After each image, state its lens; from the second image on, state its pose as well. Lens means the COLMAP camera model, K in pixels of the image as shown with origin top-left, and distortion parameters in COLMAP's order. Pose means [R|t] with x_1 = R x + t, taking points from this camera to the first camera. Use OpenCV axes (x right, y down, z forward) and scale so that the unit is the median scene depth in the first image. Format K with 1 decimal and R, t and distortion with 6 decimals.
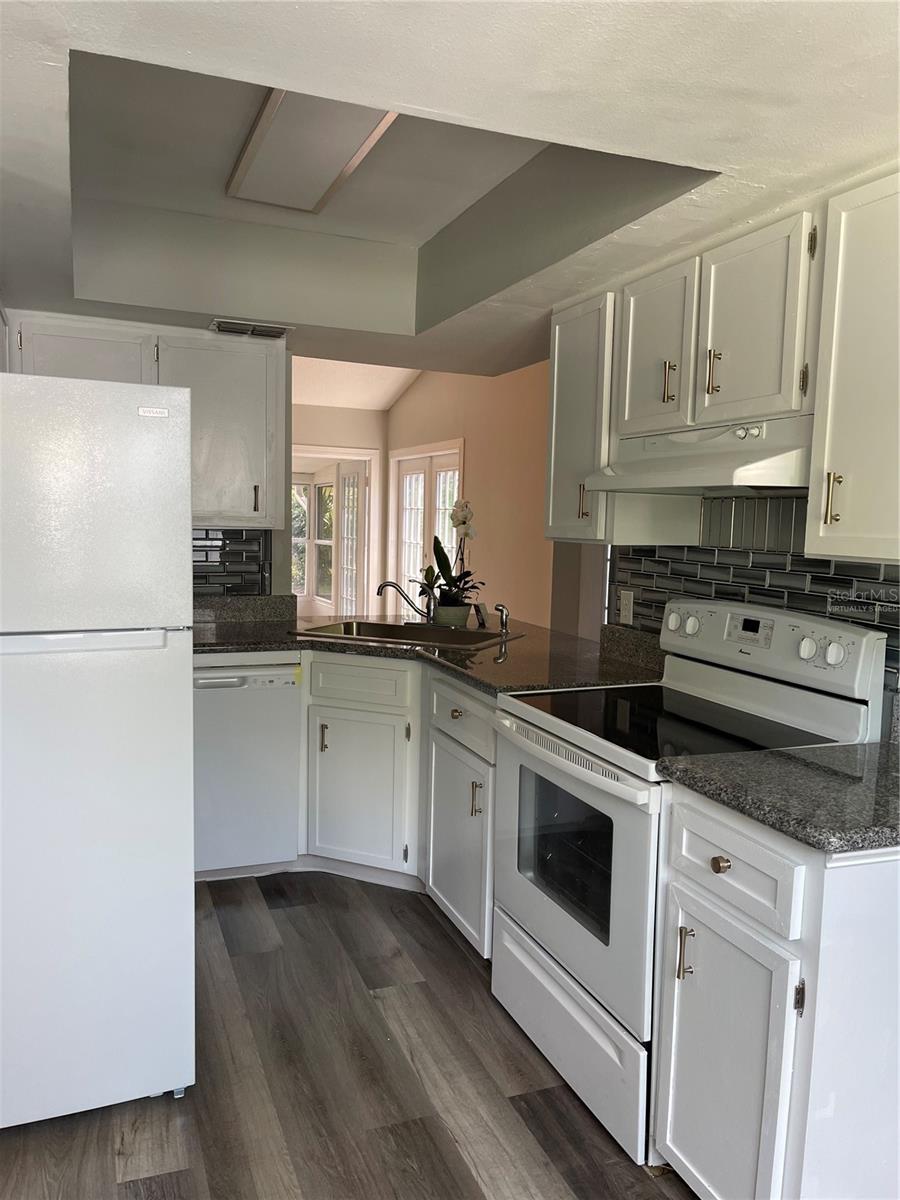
lens RADIAL K [[917.5, 0, 443.3], [0, 917.5, 608.1], [0, 0, 1]] dist [0.112338, -0.094074]
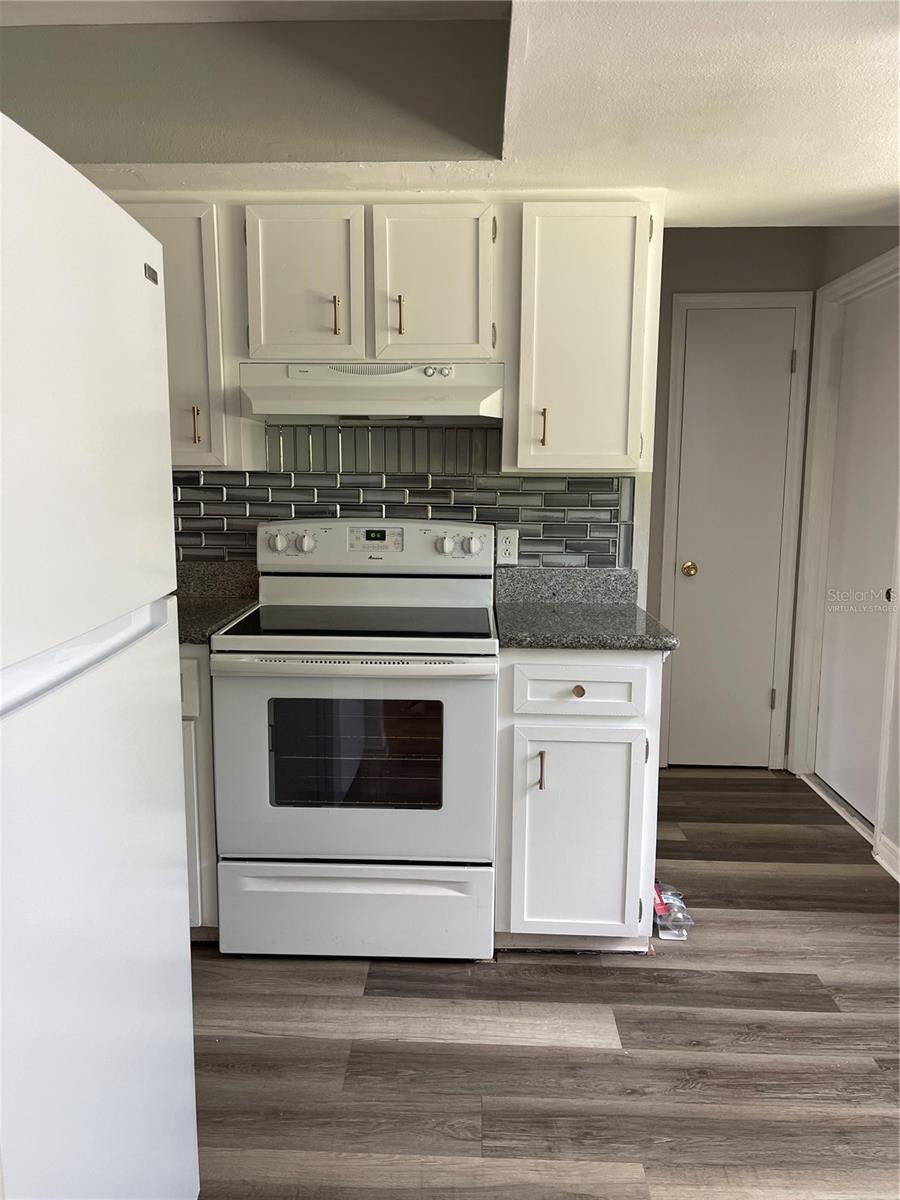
lens RADIAL K [[917.5, 0, 443.3], [0, 917.5, 608.1], [0, 0, 1]] dist [0.112338, -0.094074]
pose [[0.401969, -0.156861, 0.902117, -0.716498], [0.097860, 0.986934, 0.128004, -0.031489], [-0.910409, 0.036827, 0.412068, 0.436225]]
